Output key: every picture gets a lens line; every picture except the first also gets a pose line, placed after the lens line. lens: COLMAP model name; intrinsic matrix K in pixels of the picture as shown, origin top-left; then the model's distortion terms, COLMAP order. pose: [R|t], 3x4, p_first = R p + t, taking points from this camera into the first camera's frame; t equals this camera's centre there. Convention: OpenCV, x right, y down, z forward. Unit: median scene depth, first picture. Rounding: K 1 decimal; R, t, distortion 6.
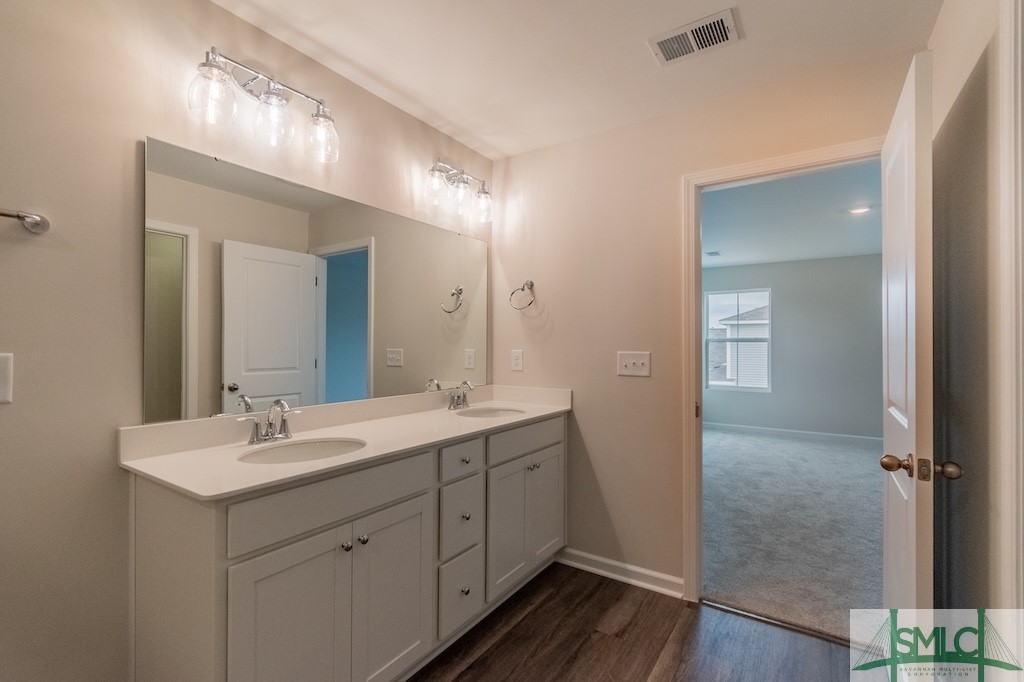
lens RADIAL K [[454.9, 0, 510.1], [0, 454.9, 343.8], [0, 0, 1]] dist [0.000286, 0.000083]
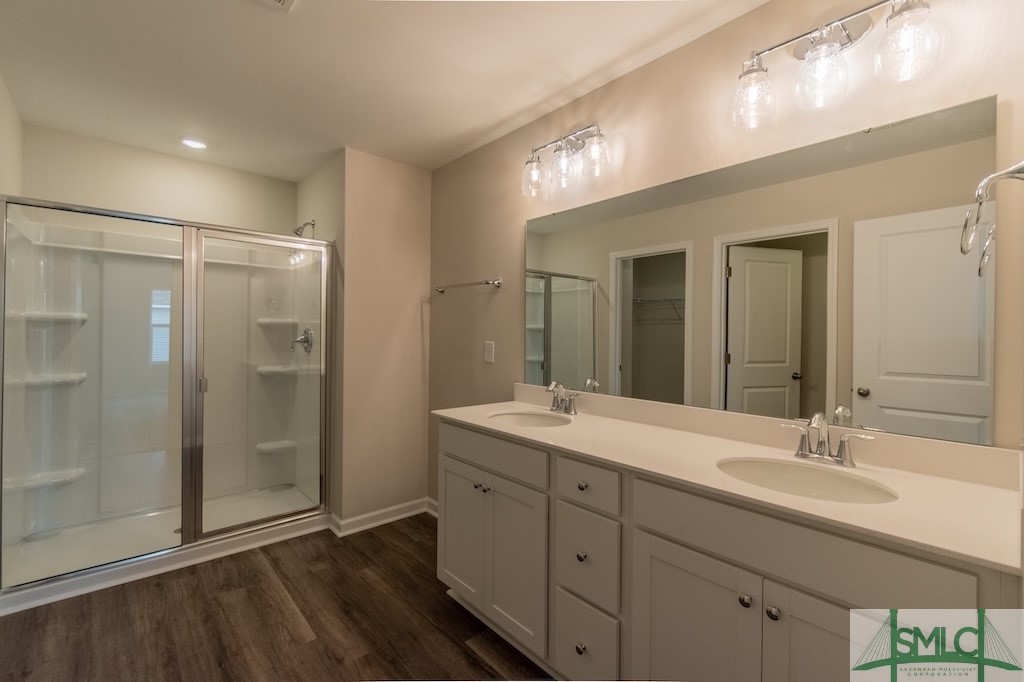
lens RADIAL K [[445.6, 0, 512.1], [0, 445.6, 335.3], [0, 0, 1]] dist [0.001693, 0.000224]
pose [[-0.254871, -0.004193, -0.966966, 0.657072], [-0.009021, 0.999957, -0.001959, -0.004687], [0.966933, 0.008223, -0.254898, 1.024701]]
